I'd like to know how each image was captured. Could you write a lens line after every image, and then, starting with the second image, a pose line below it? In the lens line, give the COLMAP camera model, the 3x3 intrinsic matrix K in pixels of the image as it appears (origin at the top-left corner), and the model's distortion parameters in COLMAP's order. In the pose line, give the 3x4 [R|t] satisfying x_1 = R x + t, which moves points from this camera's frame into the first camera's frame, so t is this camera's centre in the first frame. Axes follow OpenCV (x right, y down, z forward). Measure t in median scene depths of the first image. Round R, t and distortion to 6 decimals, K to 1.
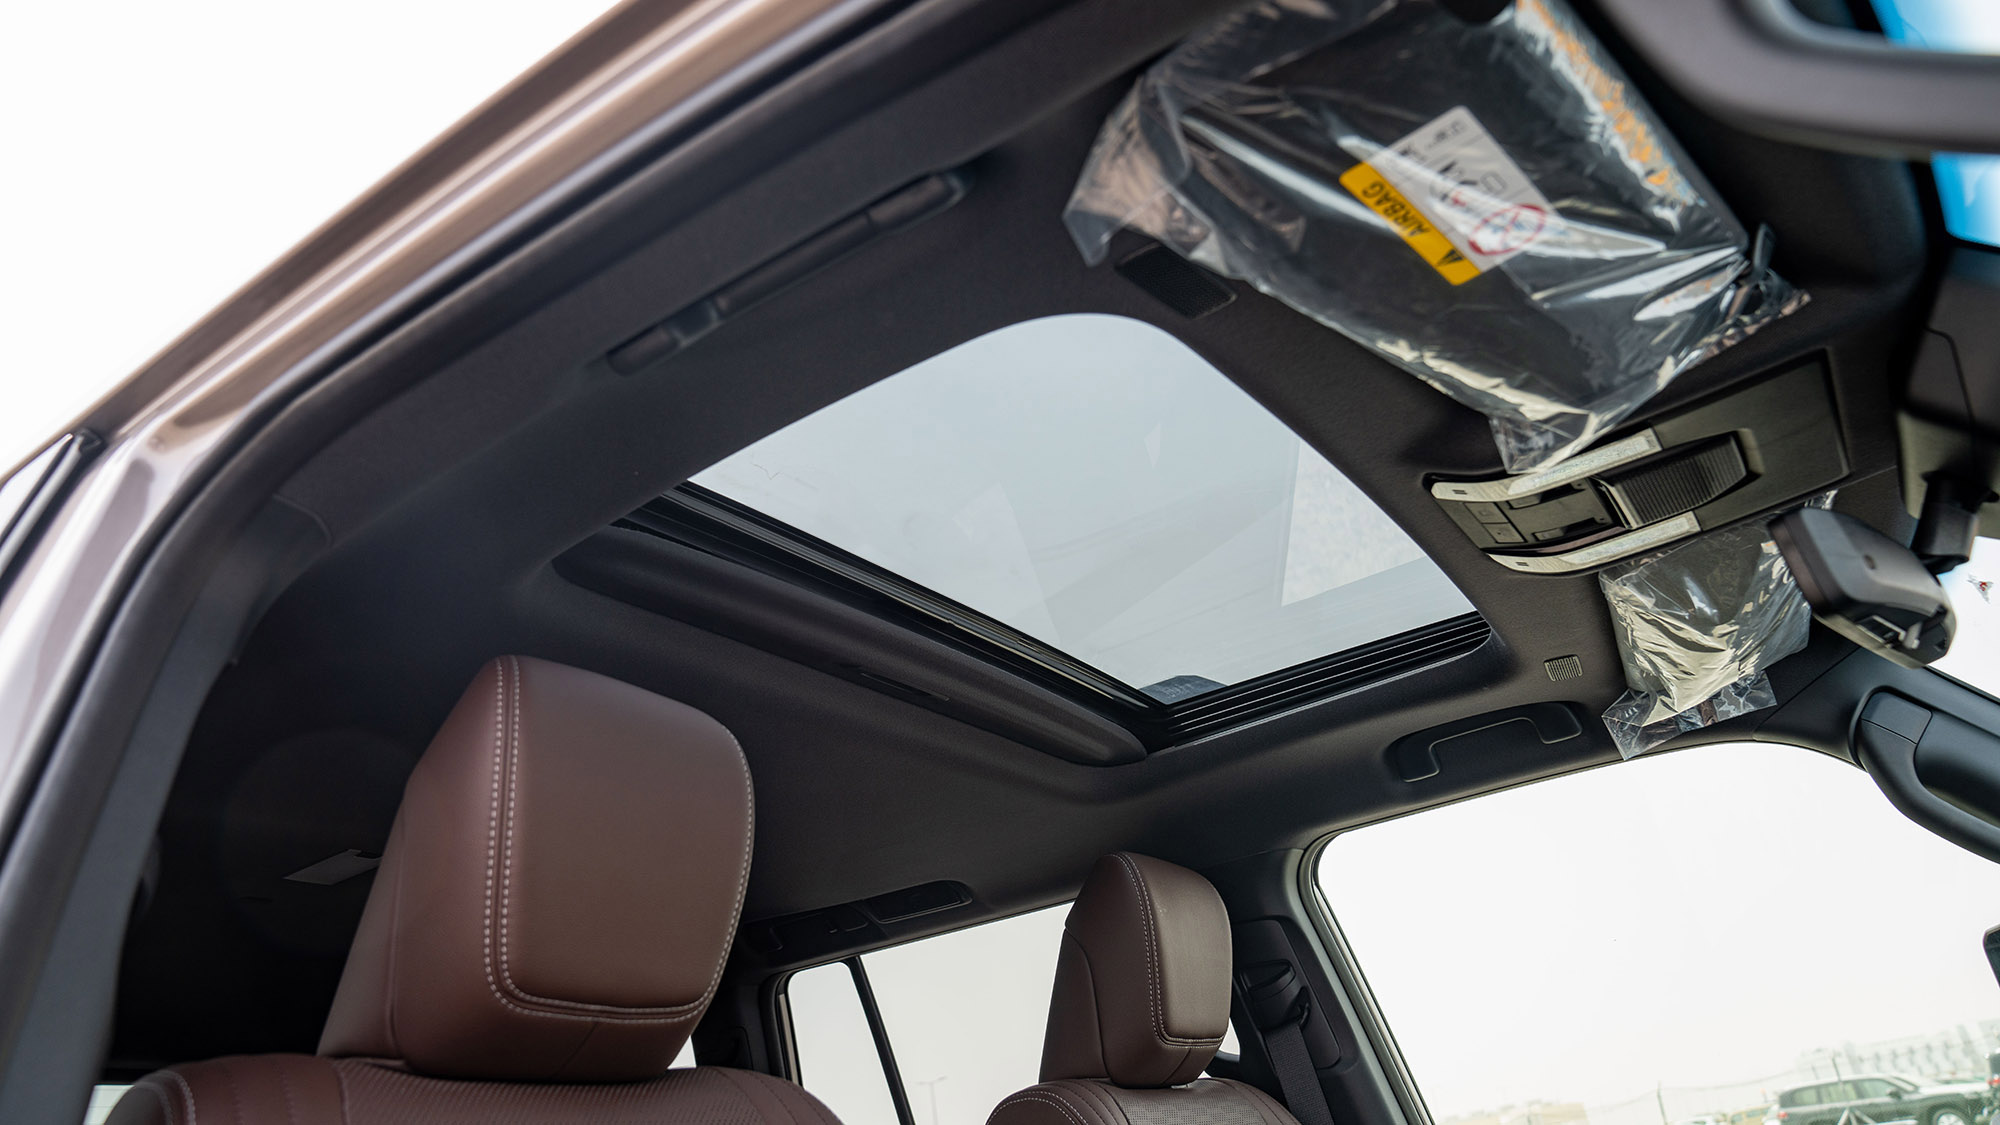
lens RADIAL K [[1398.6, 0, 1000.0], [0, 1398.6, 562.5], [0, 0, 1]] dist [-0.119677, 0.090405]
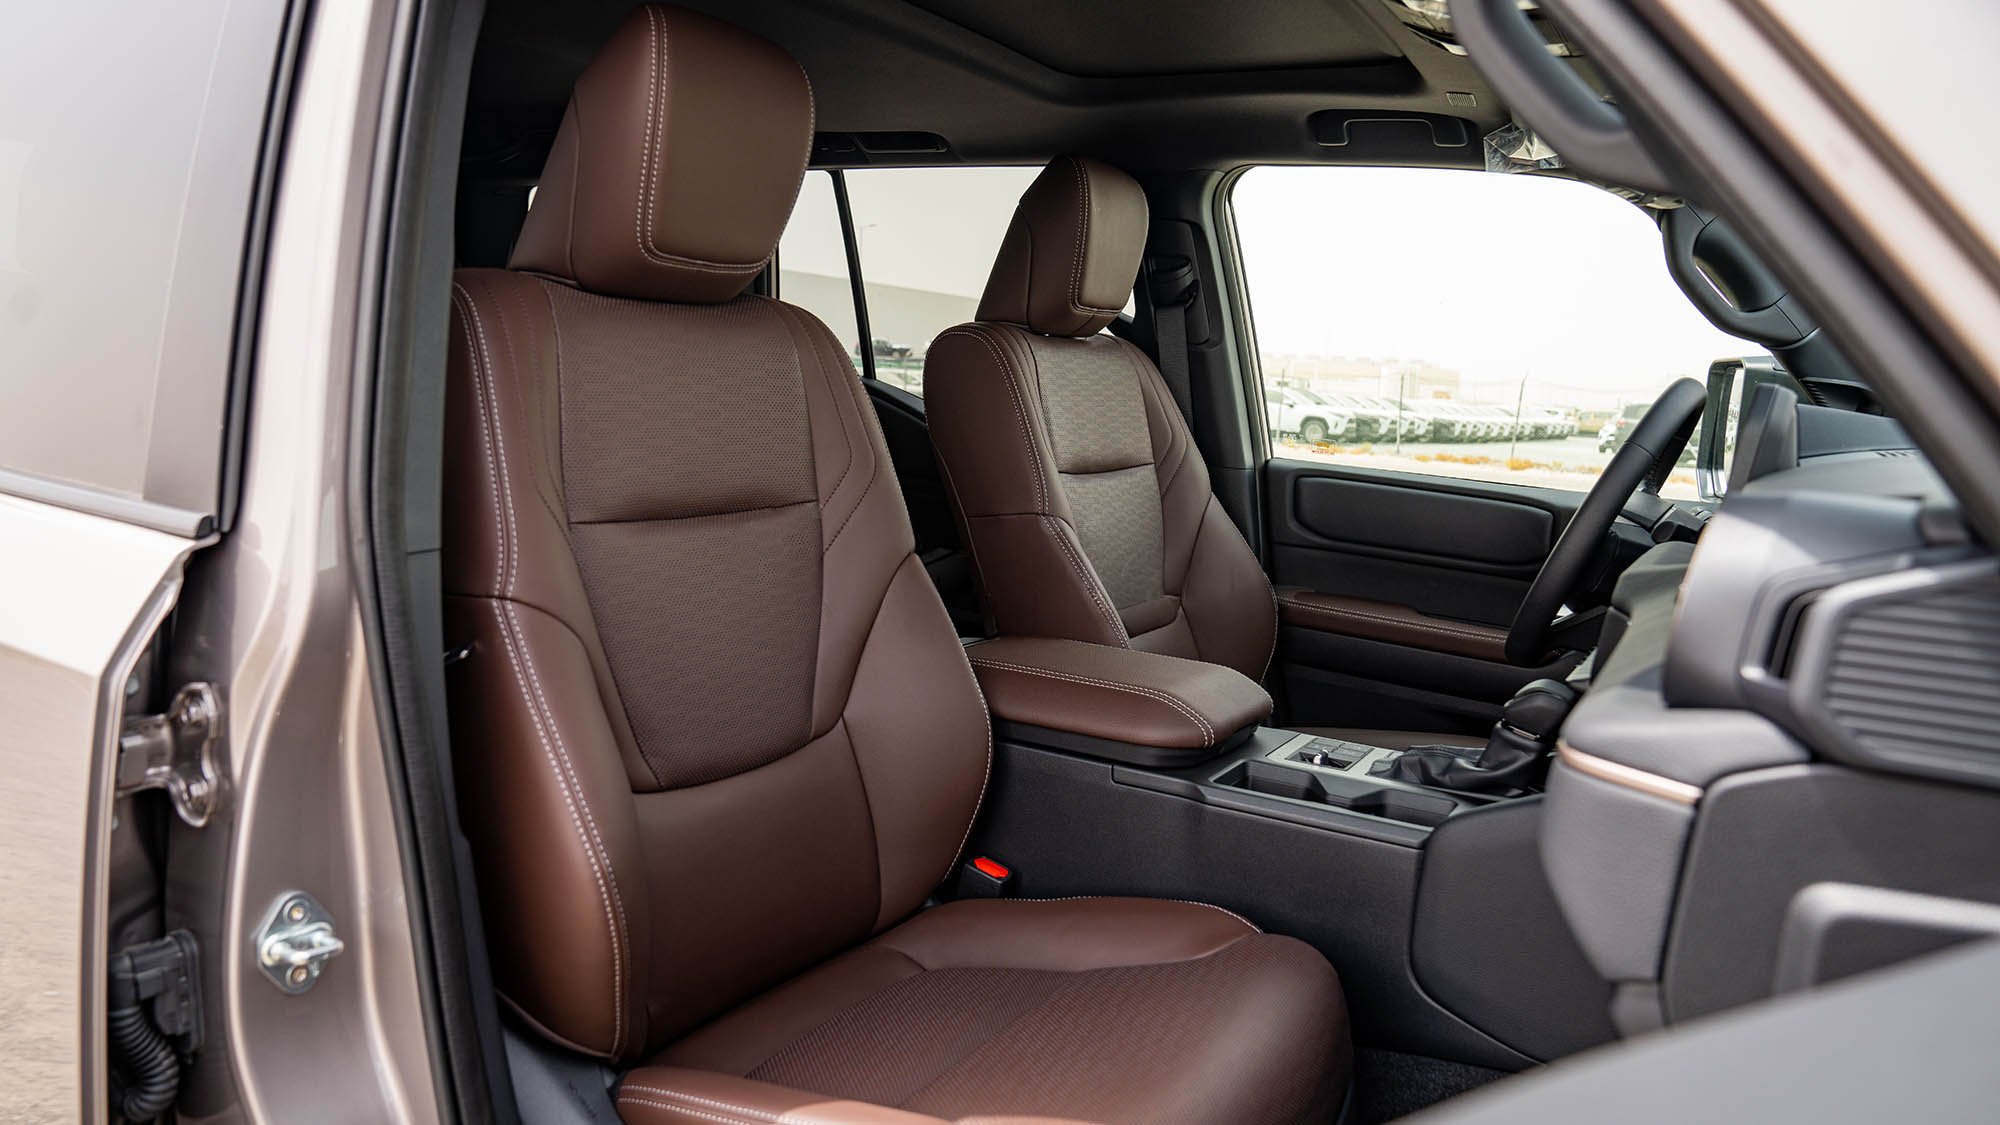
lens RADIAL K [[1398.6, 0, 1000.0], [0, 1398.6, 562.5], [0, 0, 1]] dist [-0.119677, 0.090405]
pose [[0.980775, 0.172411, 0.091402, -0.026291], [-0.194224, 0.817125, 0.542756, -0.139323], [0.018890, -0.550074, 0.834902, -0.208372]]
